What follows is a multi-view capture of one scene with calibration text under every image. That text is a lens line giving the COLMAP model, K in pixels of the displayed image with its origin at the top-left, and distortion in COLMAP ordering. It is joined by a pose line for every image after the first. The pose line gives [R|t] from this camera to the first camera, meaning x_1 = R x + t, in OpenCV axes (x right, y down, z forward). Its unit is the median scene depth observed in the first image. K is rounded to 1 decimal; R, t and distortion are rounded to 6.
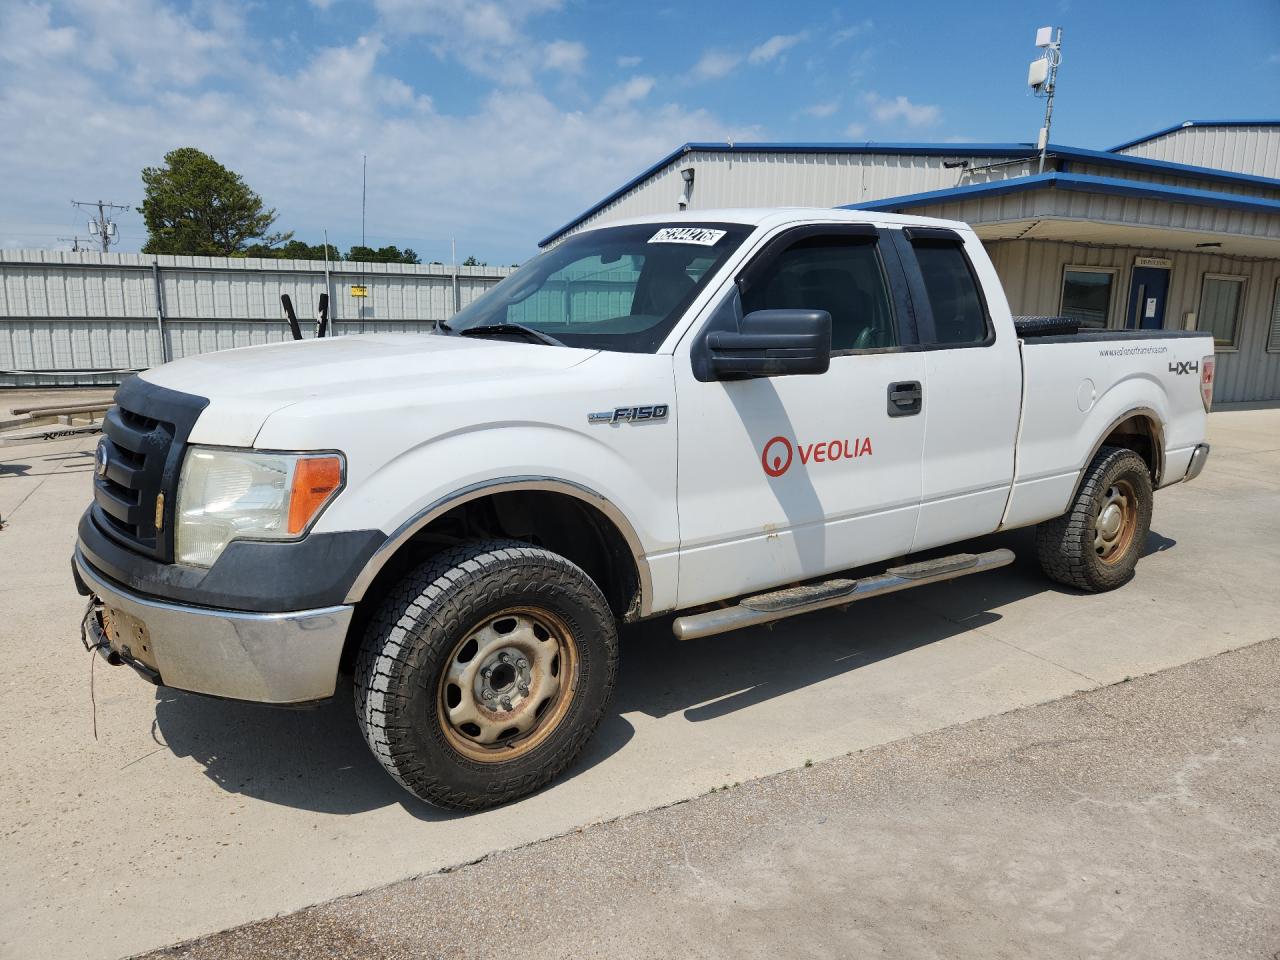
lens RADIAL K [[852.1, 0, 640.6], [0, 852.1, 481.1], [0, 0, 1]] dist [0.068006, -0.054213]
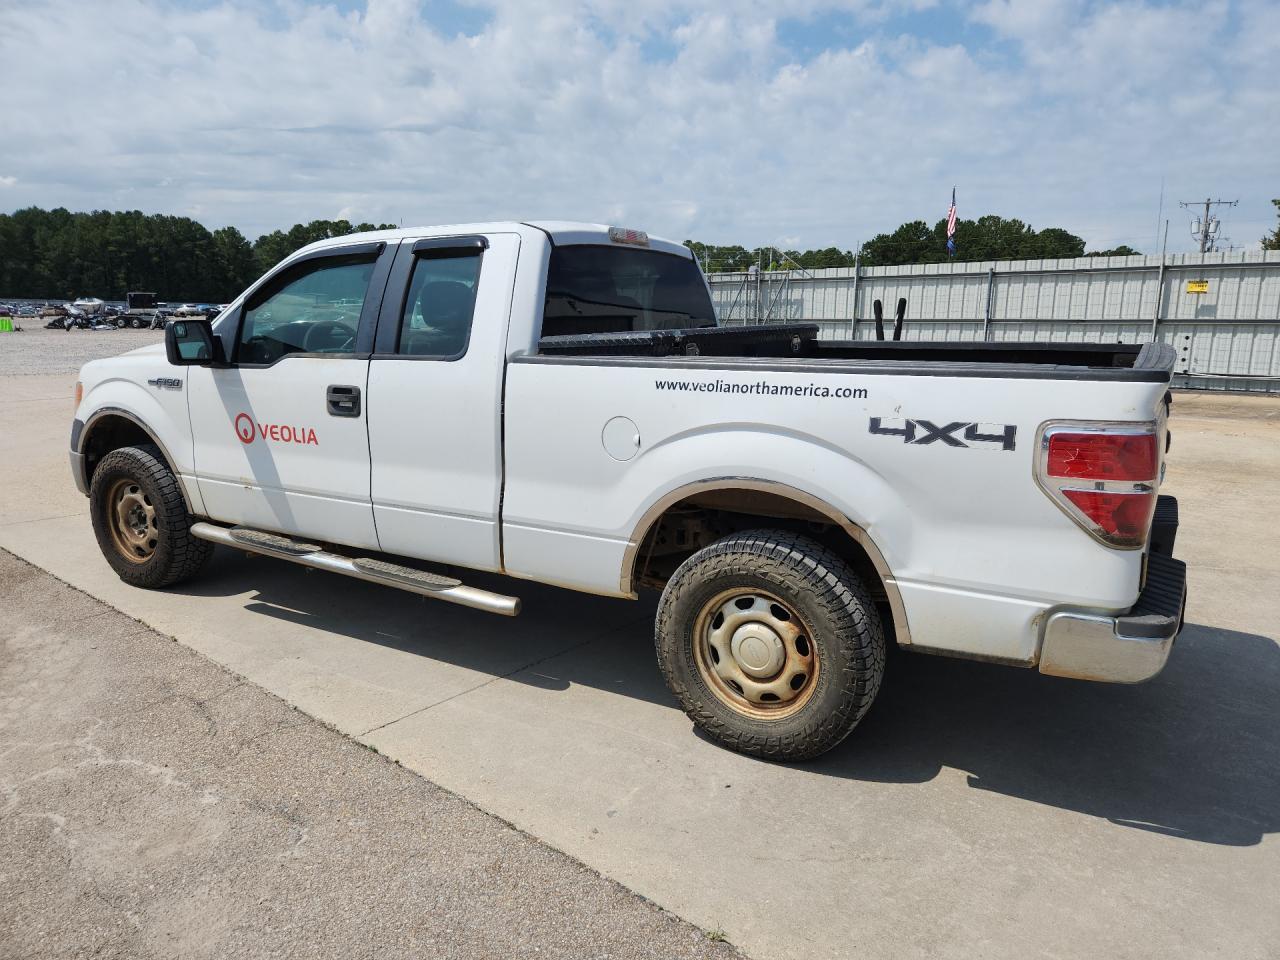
lens RADIAL K [[852.1, 0, 638.7], [0, 852.1, 475.4], [0, 0, 1]] dist [0.068006, -0.054213]
pose [[0.402545, 0.167449, -0.899955, 1.429581], [-0.172059, 0.979445, 0.105278, -0.178917], [0.899085, 0.112466, 0.423082, 0.862578]]
